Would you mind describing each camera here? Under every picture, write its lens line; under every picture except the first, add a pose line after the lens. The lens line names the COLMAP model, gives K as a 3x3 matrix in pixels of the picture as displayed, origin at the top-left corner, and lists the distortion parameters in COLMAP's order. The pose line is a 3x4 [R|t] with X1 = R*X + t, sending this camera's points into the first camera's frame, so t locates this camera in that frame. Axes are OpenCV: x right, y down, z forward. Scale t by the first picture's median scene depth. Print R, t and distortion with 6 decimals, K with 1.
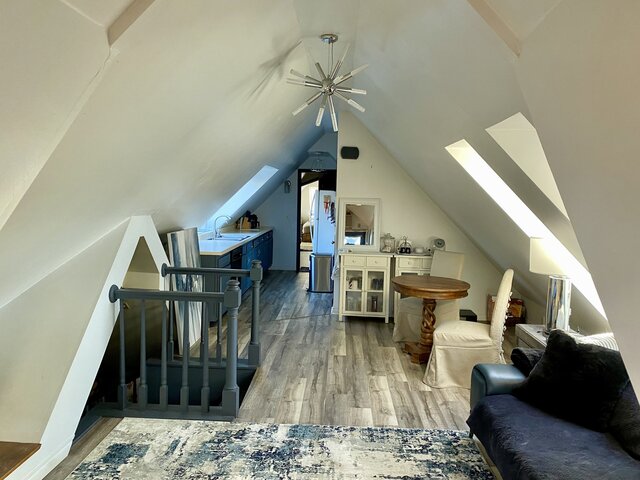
lens RADIAL K [[487.3, 0, 320.0], [0, 487.3, 240.0], [0, 0, 1]] dist [0.001194, 0.000217]
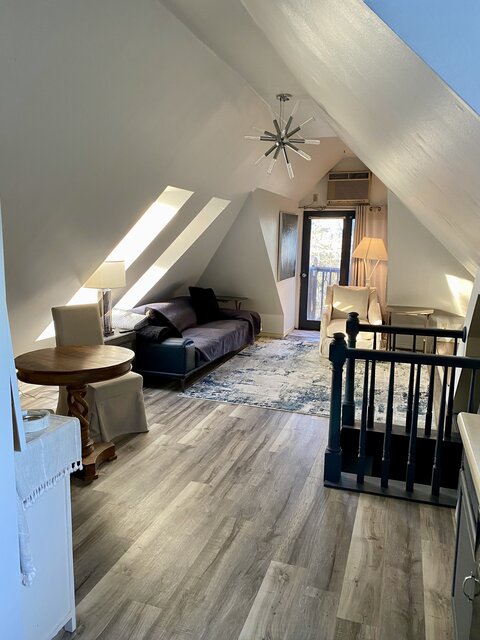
lens RADIAL K [[487.3, 0, 240.0], [0, 487.3, 320.0], [0, 0, 1]] dist [0.001194, 0.000217]
pose [[-0.960100, -0.086920, 0.265807, -0.205197], [-0.016250, 0.966206, 0.257260, -0.174147], [-0.279185, 0.242676, -0.929066, 1.930102]]
